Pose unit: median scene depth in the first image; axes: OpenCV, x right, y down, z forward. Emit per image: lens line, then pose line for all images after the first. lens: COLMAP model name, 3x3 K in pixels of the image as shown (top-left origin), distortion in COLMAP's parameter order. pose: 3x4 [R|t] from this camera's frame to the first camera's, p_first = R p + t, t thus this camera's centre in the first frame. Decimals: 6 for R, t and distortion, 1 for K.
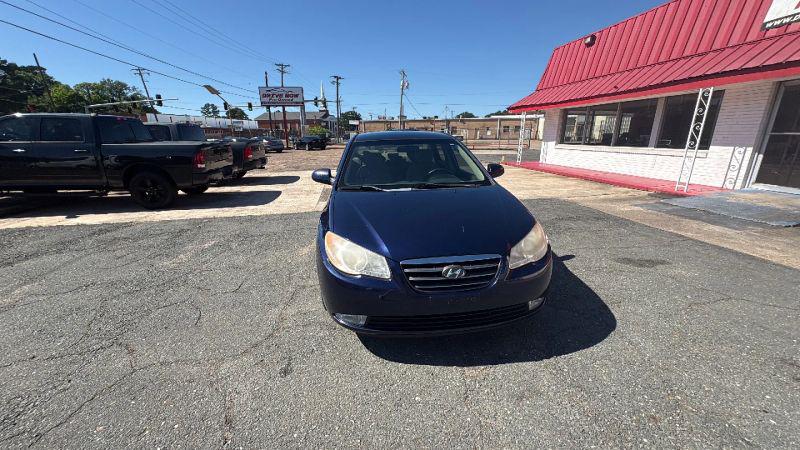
lens RADIAL K [[302.7, 0, 399.5], [0, 302.7, 221.5], [0, 0, 1]] dist [0.000620, -0.000284]
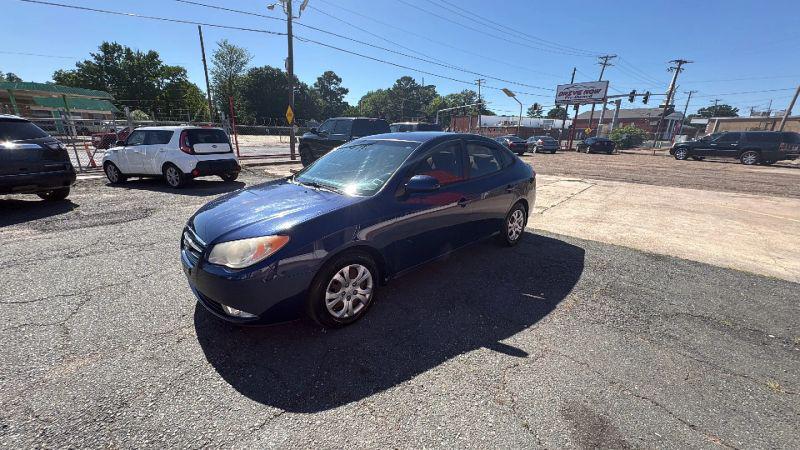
lens RADIAL K [[302.7, 0, 400.8], [0, 302.7, 222.1], [0, 0, 1]] dist [0.000620, -0.000284]
pose [[0.596380, 0.246541, -0.763904, 0.394673], [-0.243603, 0.962371, 0.120413, -0.068541], [0.764846, 0.114278, 0.633997, 0.210568]]
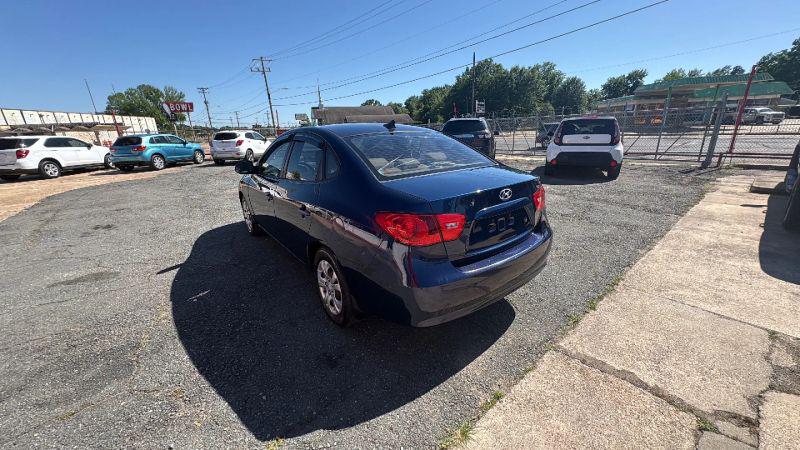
lens RADIAL K [[302.7, 0, 400.2], [0, 302.7, 222.0], [0, 0, 1]] dist [0.000620, -0.000284]
pose [[-0.859656, 0.190118, -0.474180, 0.172527], [-0.097272, 0.850283, 0.517259, -0.271160], [0.501527, 0.490789, -0.712458, 0.943086]]
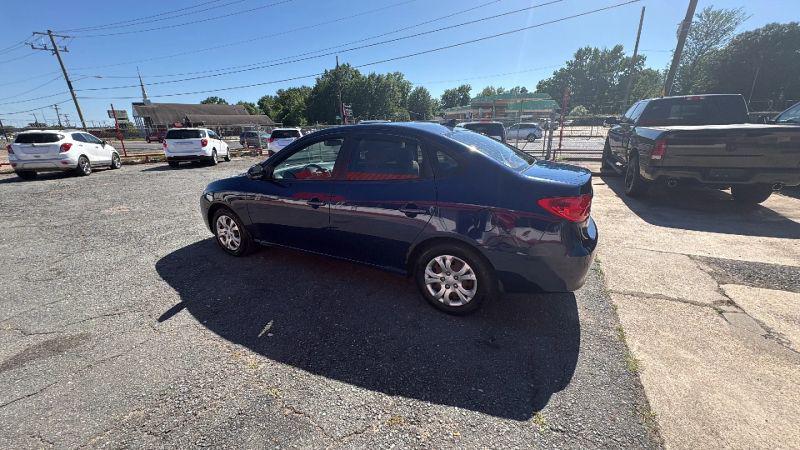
lens RADIAL K [[302.7, 0, 399.6], [0, 302.7, 223.9], [0, 0, 1]] dist [0.000620, -0.000284]
pose [[-0.566413, 0.274404, -0.777097, 0.359211], [-0.198801, 0.869598, 0.451970, -0.231799], [0.799784, 0.410489, -0.438000, 0.791963]]
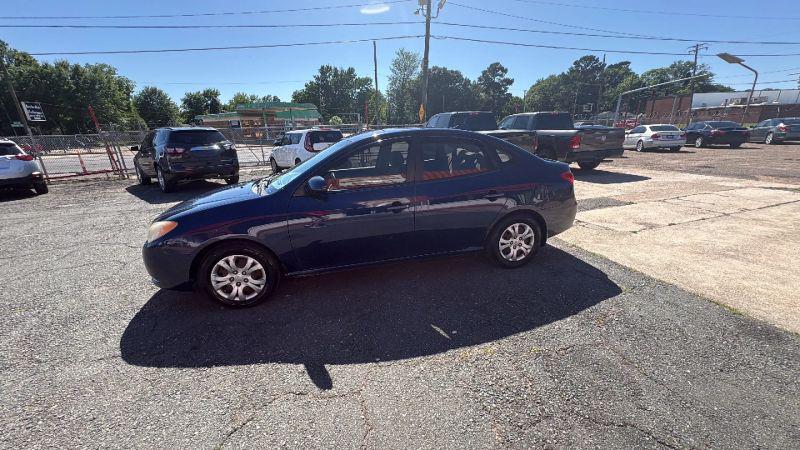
lens RADIAL K [[302.7, 0, 400.7], [0, 302.7, 223.2], [0, 0, 1]] dist [0.000620, -0.000284]
pose [[0.131458, 0.302652, -0.943992, 0.477055], [-0.246837, 0.932257, 0.264516, -0.146837], [0.960099, 0.198239, 0.197259, 0.471453]]
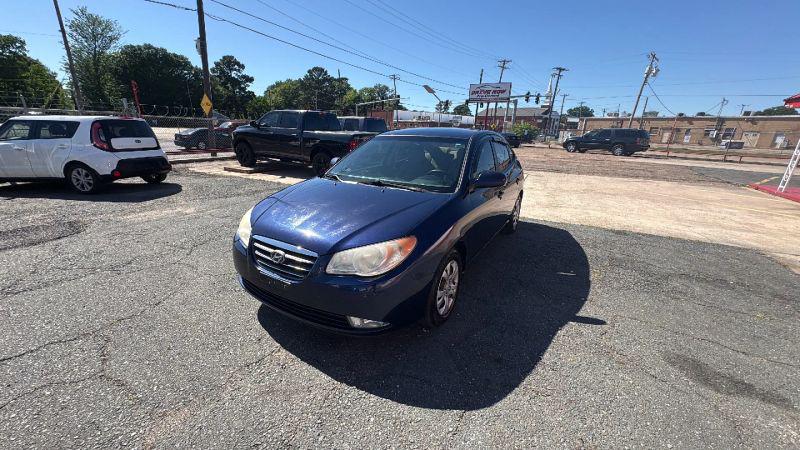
lens RADIAL K [[302.7, 0, 400.2], [0, 302.7, 221.9], [0, 0, 1]] dist [0.000620, -0.000284]
pose [[0.787412, 0.212266, -0.578727, 0.273710], [-0.204651, 0.975610, 0.079389, -0.032074], [0.581464, 0.055925, 0.811648, 0.089077]]
